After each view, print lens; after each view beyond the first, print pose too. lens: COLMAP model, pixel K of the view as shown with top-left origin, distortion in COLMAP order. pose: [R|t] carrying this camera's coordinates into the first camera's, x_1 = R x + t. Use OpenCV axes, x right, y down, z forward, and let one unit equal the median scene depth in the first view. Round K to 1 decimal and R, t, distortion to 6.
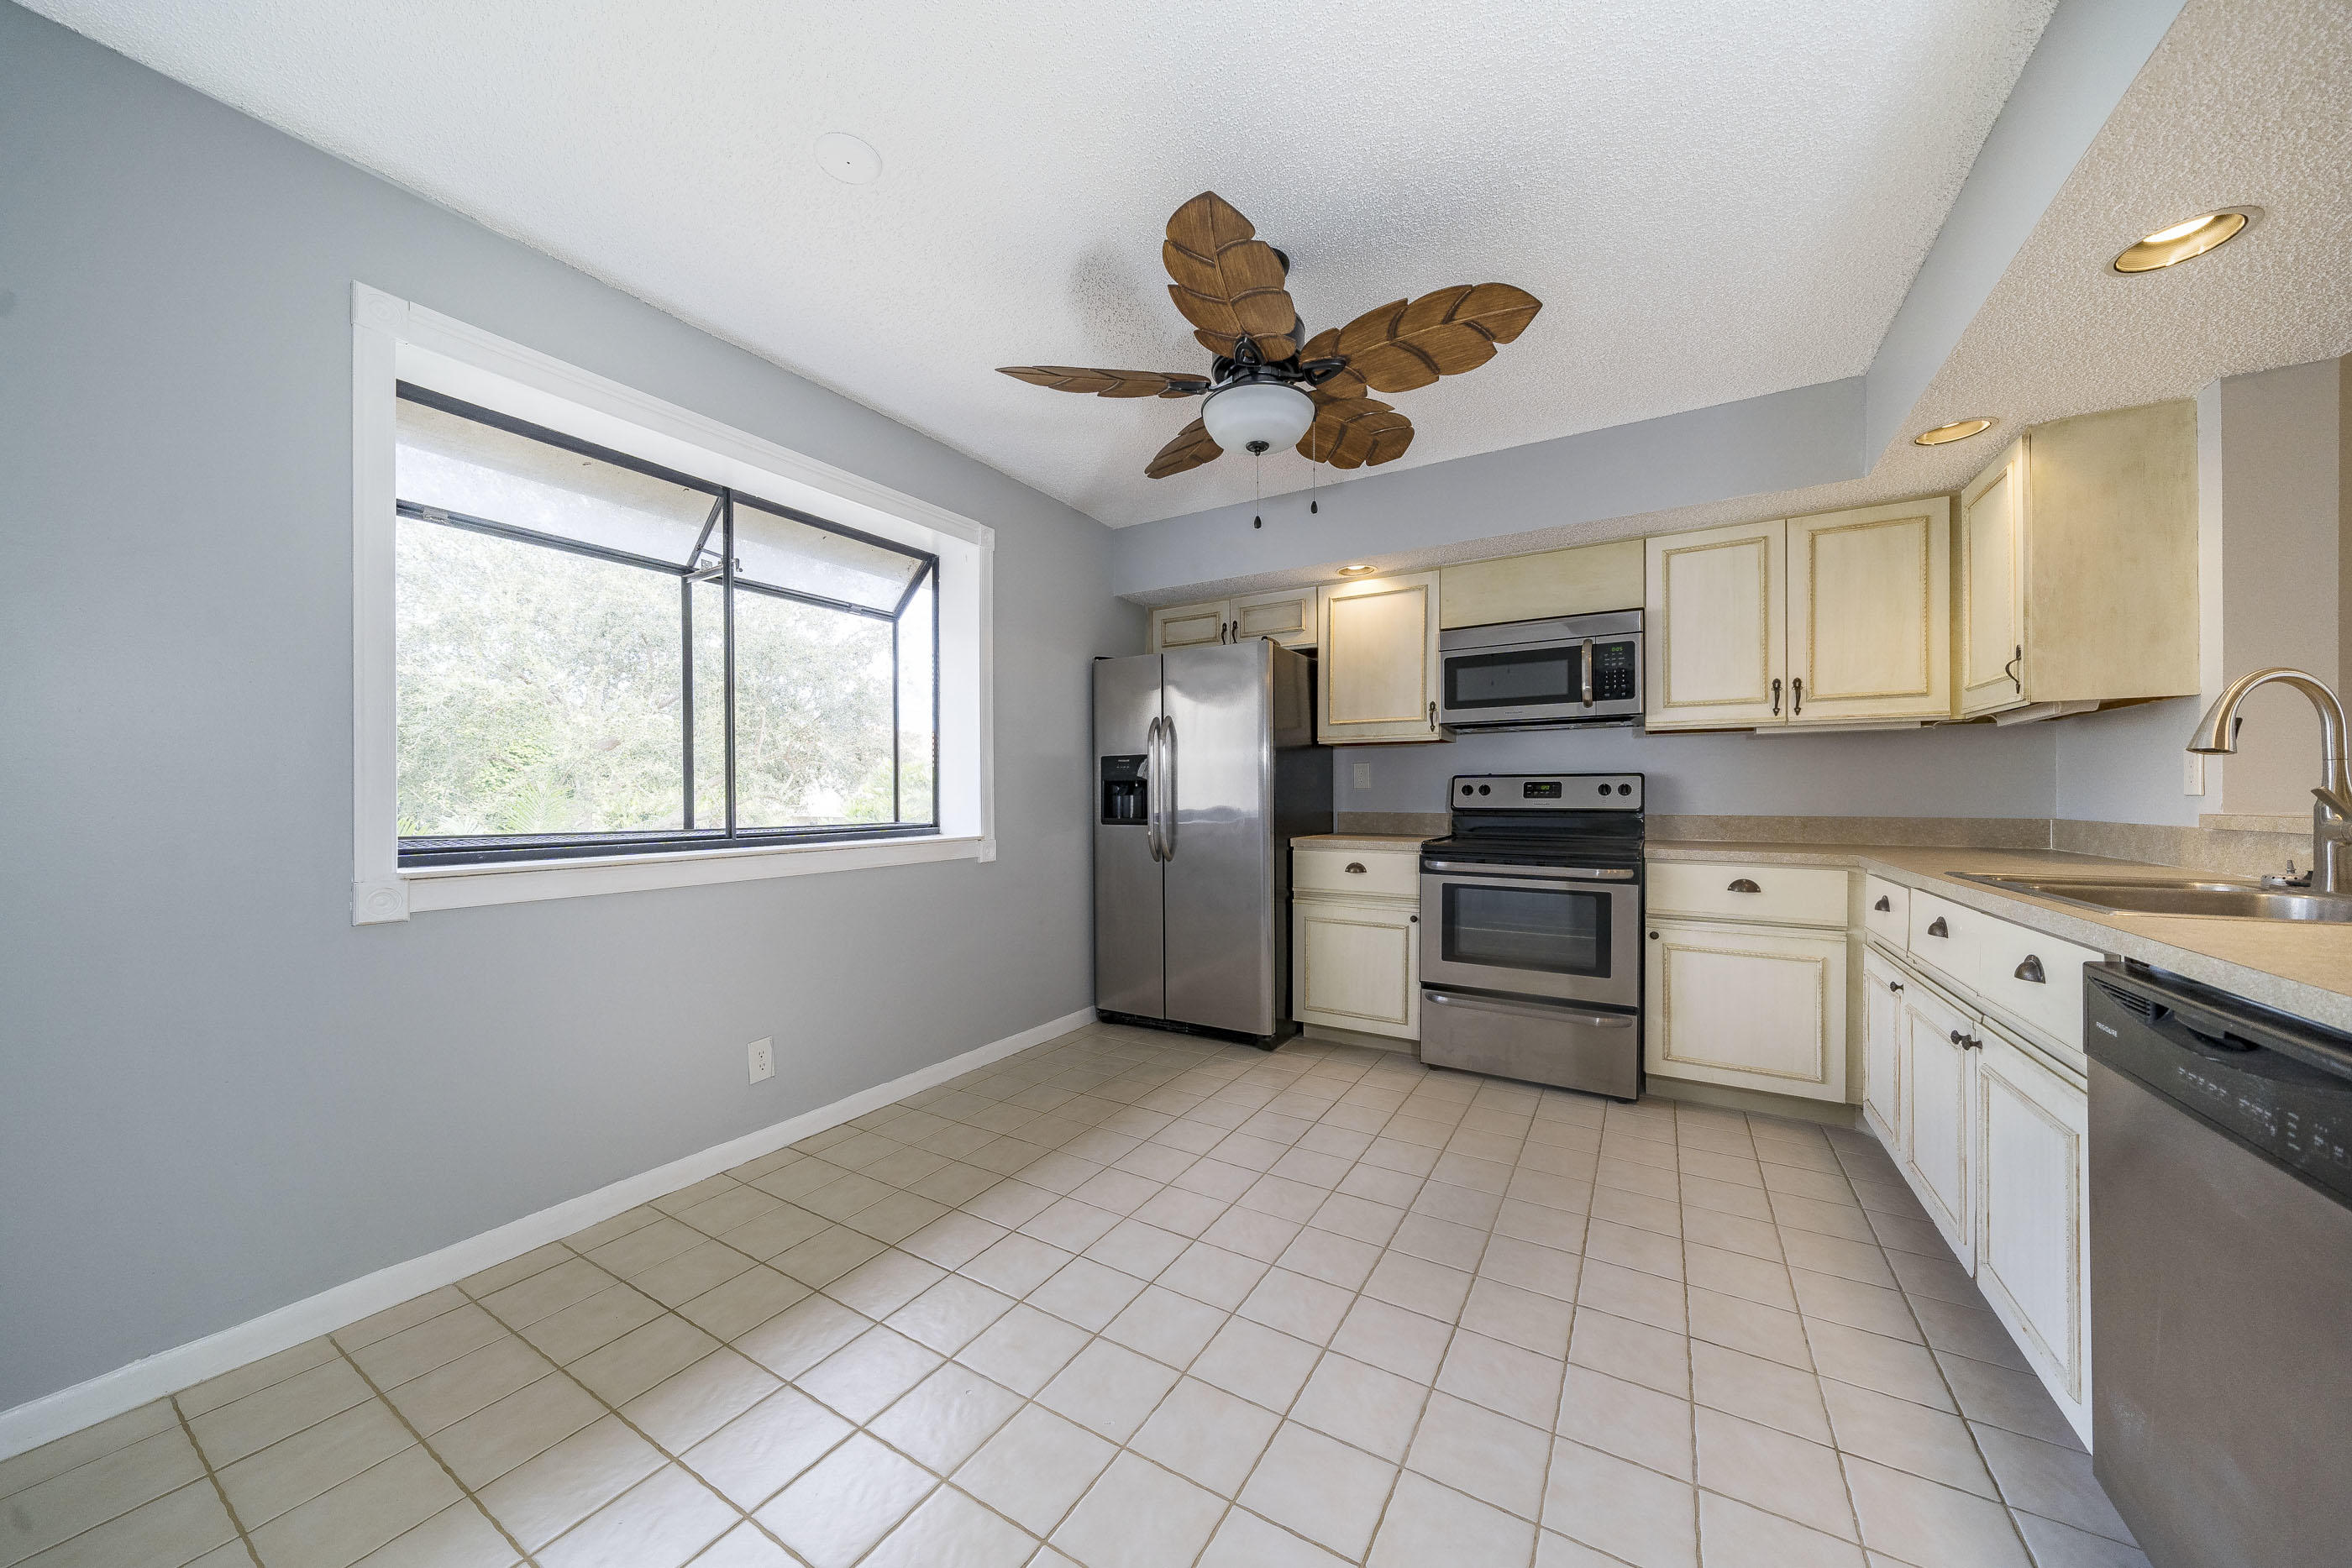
lens RADIAL K [[802.9, 0, 1165.4], [0, 802.9, 801.3], [0, 0, 1]] dist [-0.007332, 0.000042]
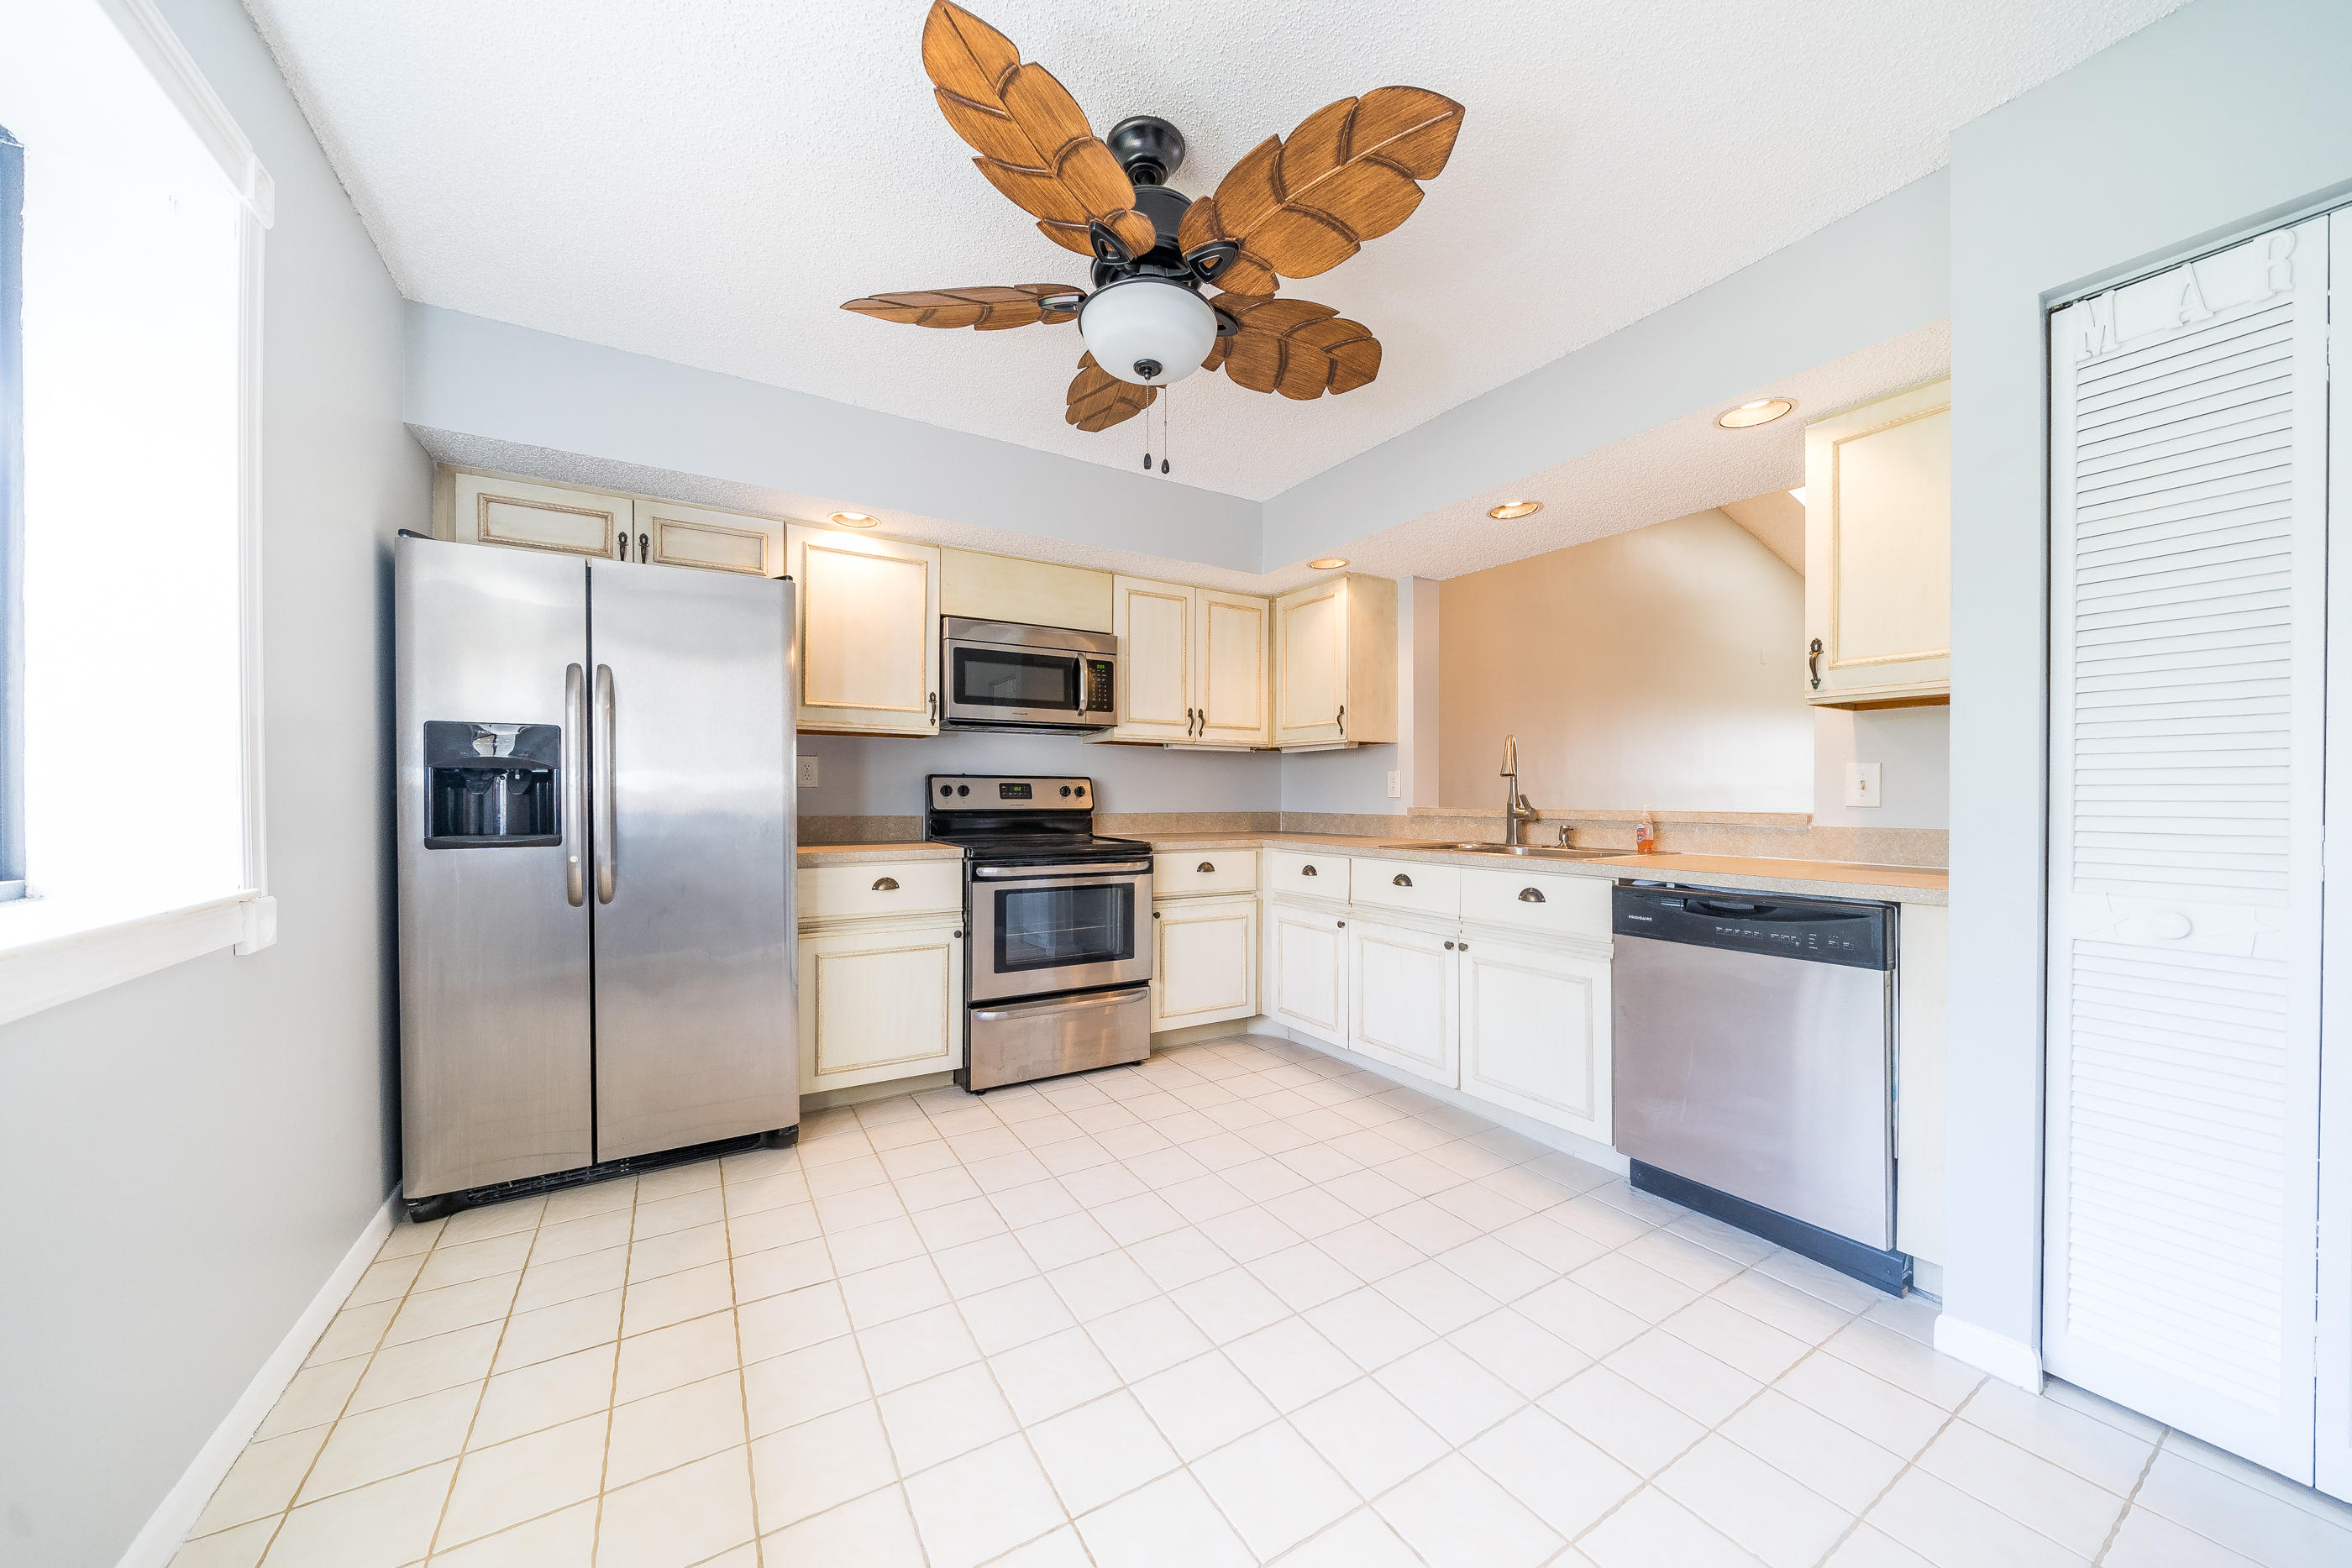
lens RADIAL K [[802.9, 0, 1162.3], [0, 802.9, 803.4], [0, 0, 1]] dist [-0.007332, 0.000042]
pose [[0.466023, -0.005760, 0.884754, -0.397143], [0.003332, 0.999983, 0.004755, -0.003028], [-0.884766, 0.000732, 0.466035, 0.401844]]
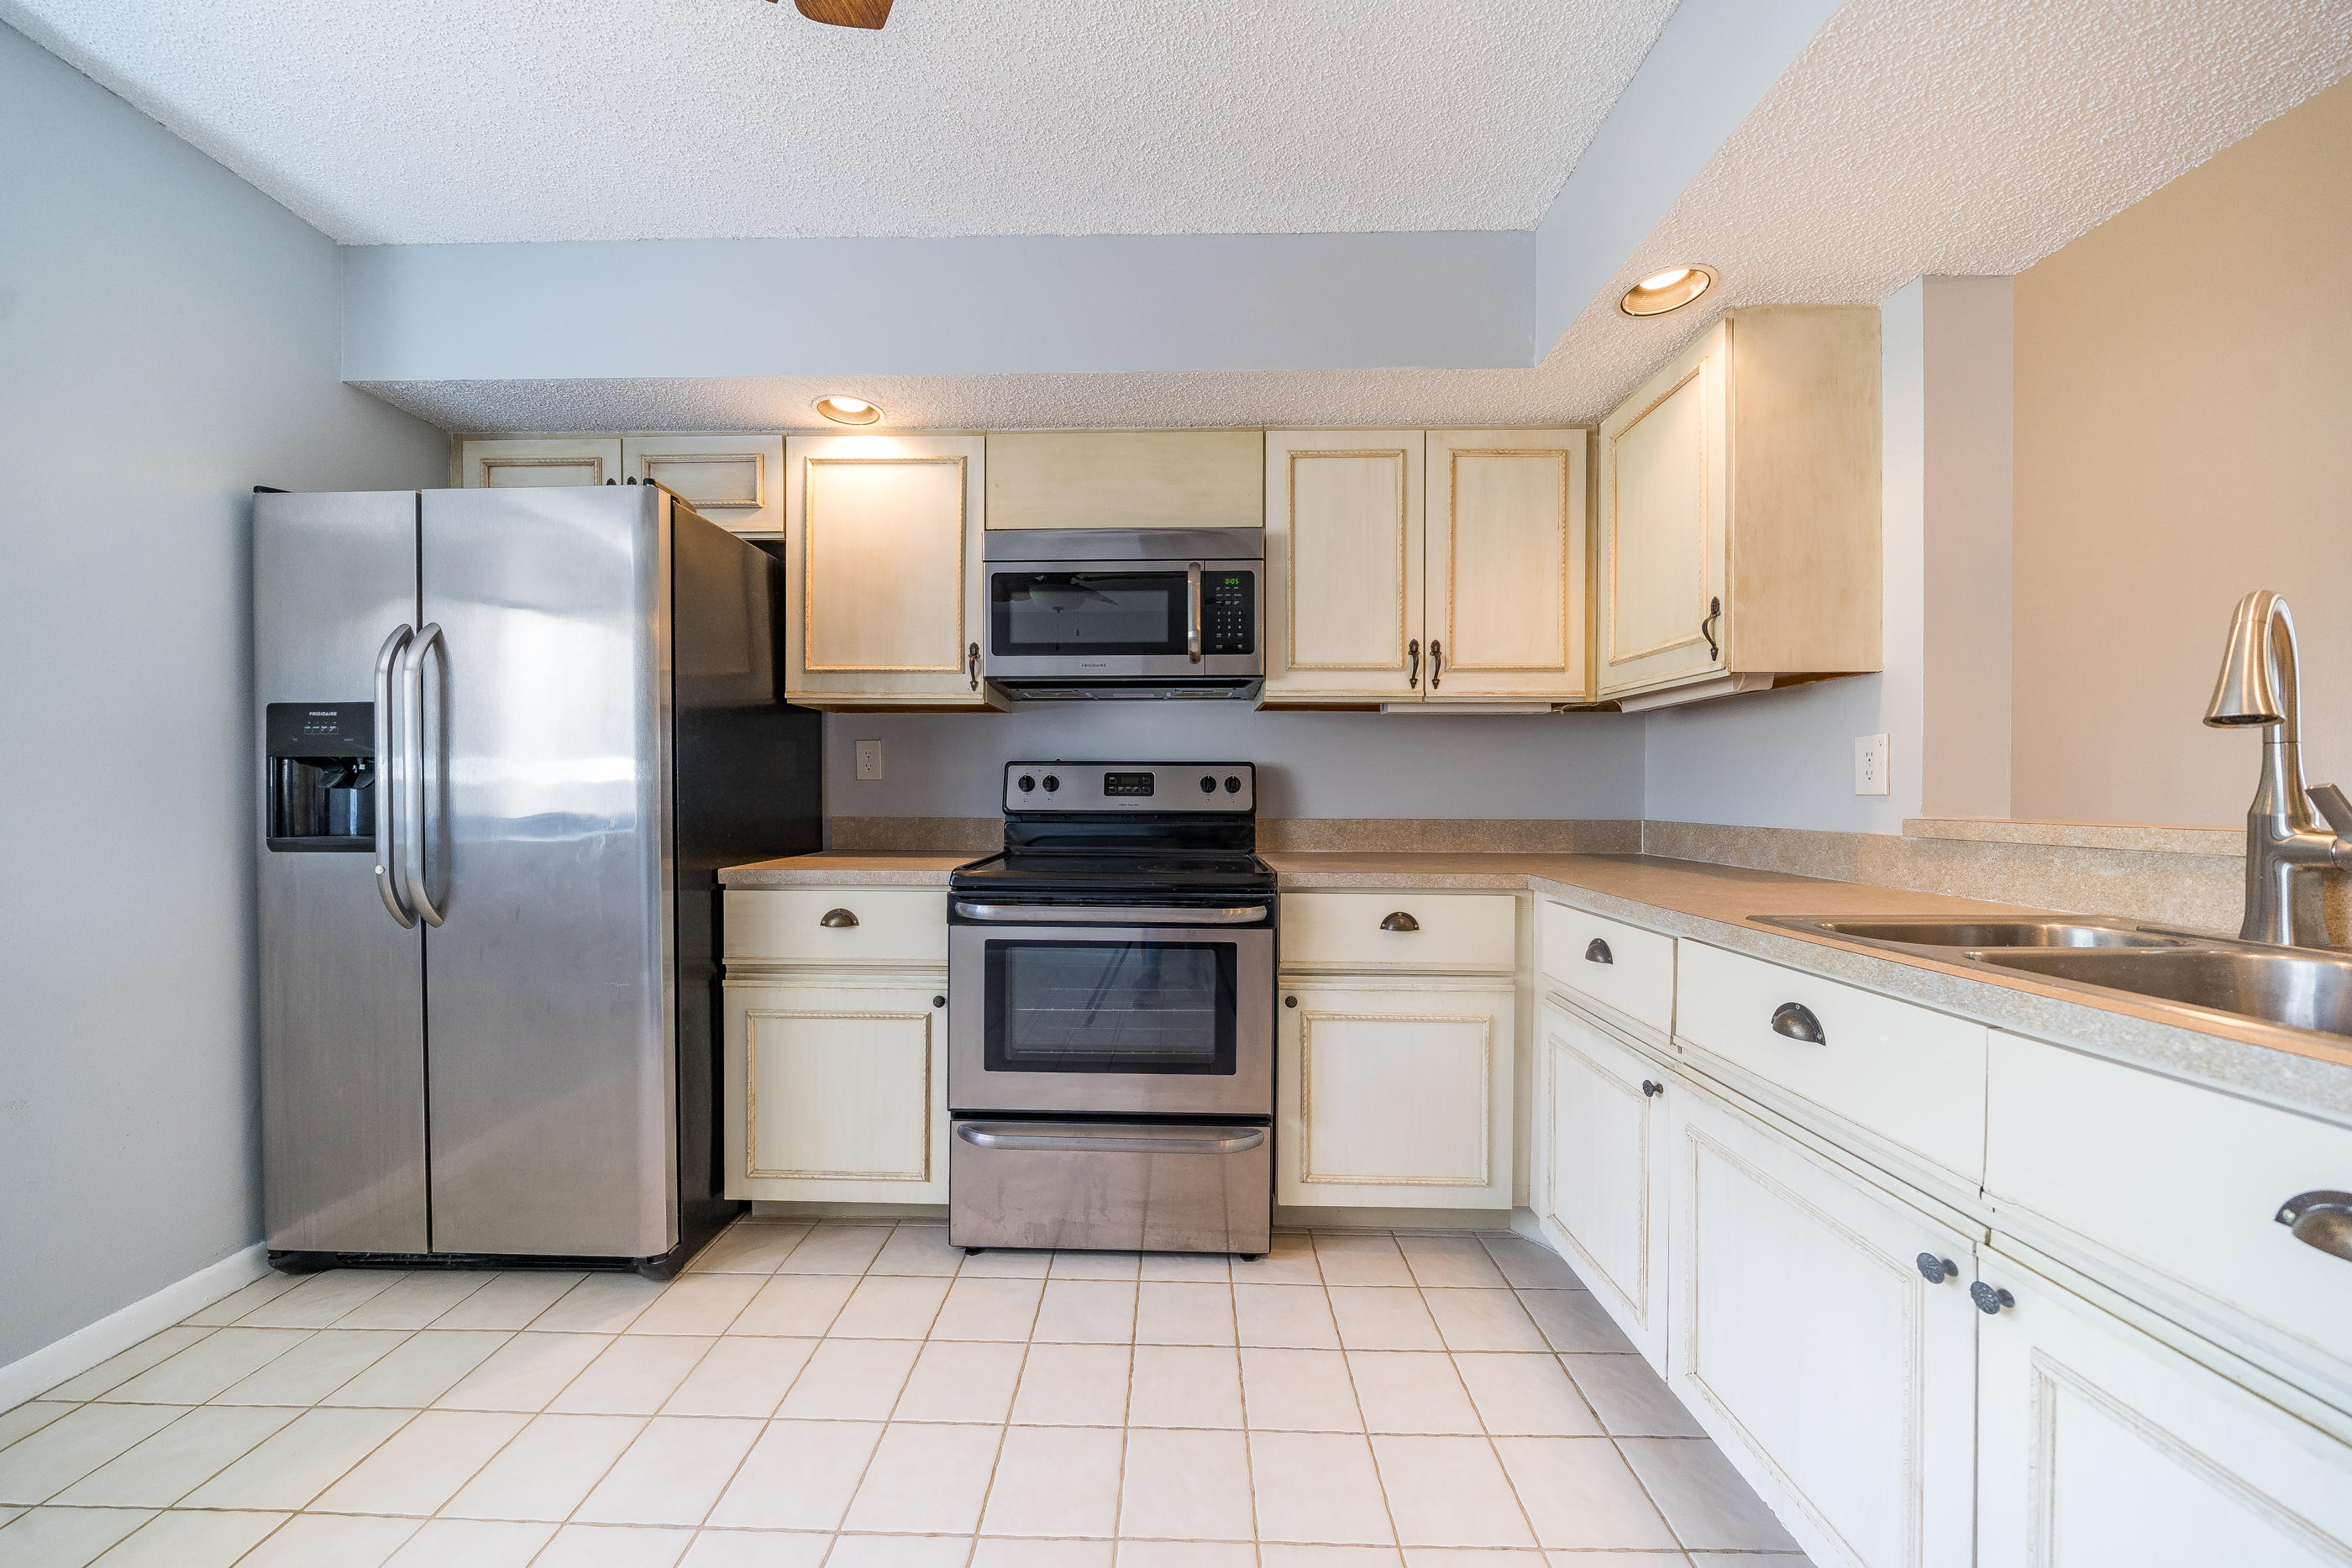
lens RADIAL K [[802.9, 0, 1166.1], [0, 802.9, 800.1], [0, 0, 1]] dist [-0.007332, 0.000042]
pose [[0.863976, -0.000965, 0.503532, 0.166640], [-0.000761, 0.999995, 0.003223, -0.002905], [-0.503533, -0.003167, 0.863970, 0.432543]]
